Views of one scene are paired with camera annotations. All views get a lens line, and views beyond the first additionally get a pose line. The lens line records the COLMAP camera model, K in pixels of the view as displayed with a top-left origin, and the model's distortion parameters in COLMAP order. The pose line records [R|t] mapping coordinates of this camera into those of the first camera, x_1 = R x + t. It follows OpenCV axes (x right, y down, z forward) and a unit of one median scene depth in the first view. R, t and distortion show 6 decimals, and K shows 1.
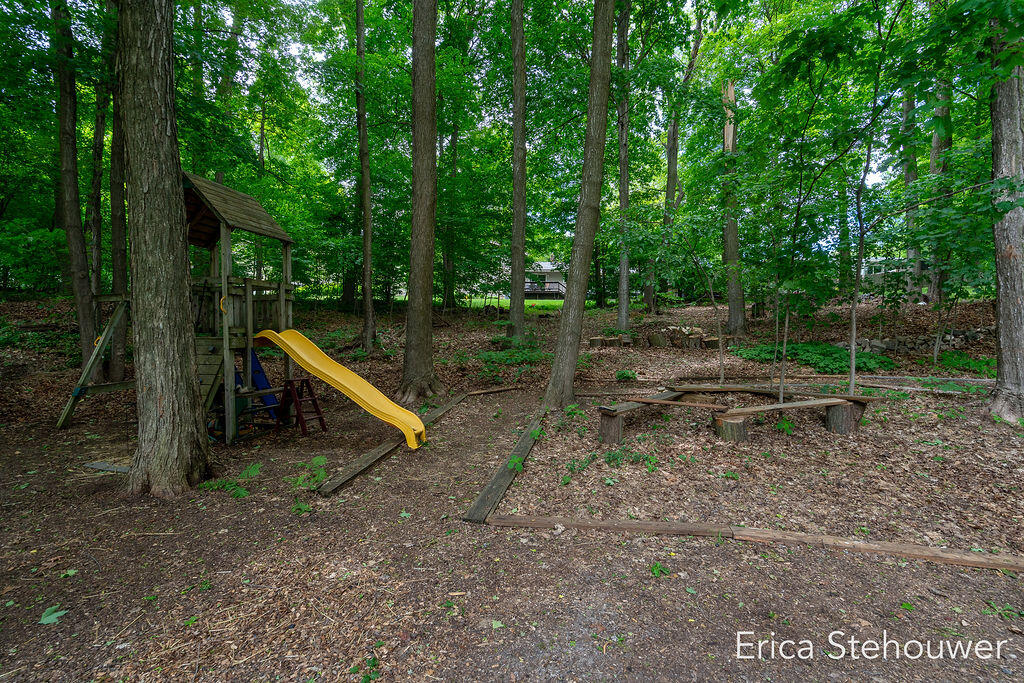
lens RADIAL K [[469.4, 0, 512.5], [0, 469.4, 342.7], [0, 0, 1]] dist [-0.003223, 0.001387]
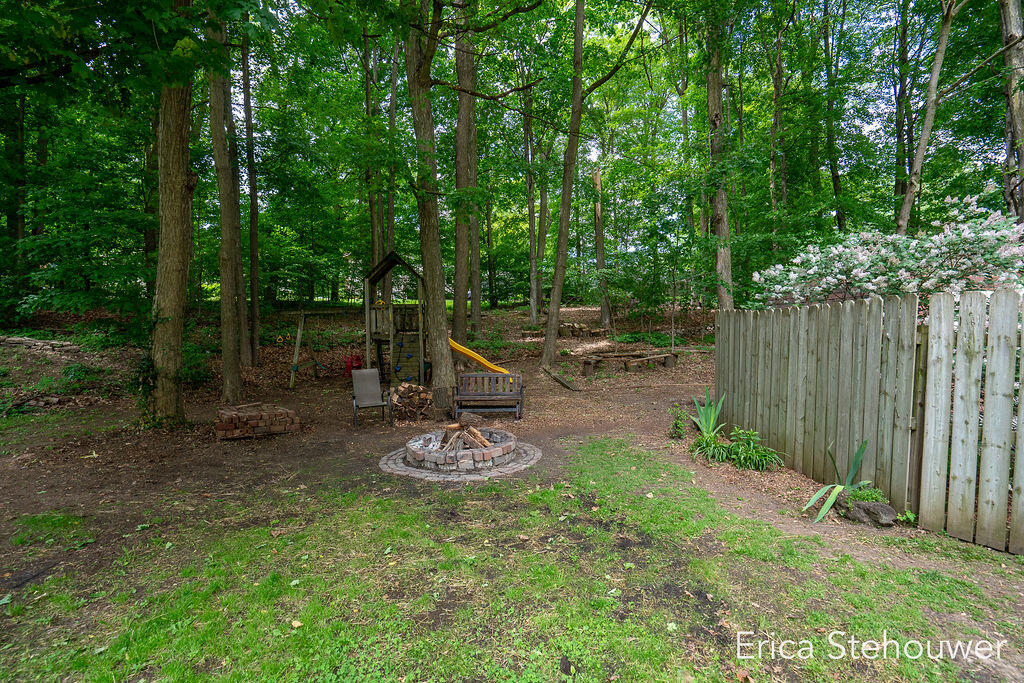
lens RADIAL K [[469.4, 0, 512.9], [0, 469.4, 336.3], [0, 0, 1]] dist [-0.003223, 0.001387]
pose [[0.945234, -0.023442, 0.325551, -0.616393], [0.023463, 0.999717, 0.003861, -0.003477], [-0.325549, 0.003989, 0.945517, -0.749115]]
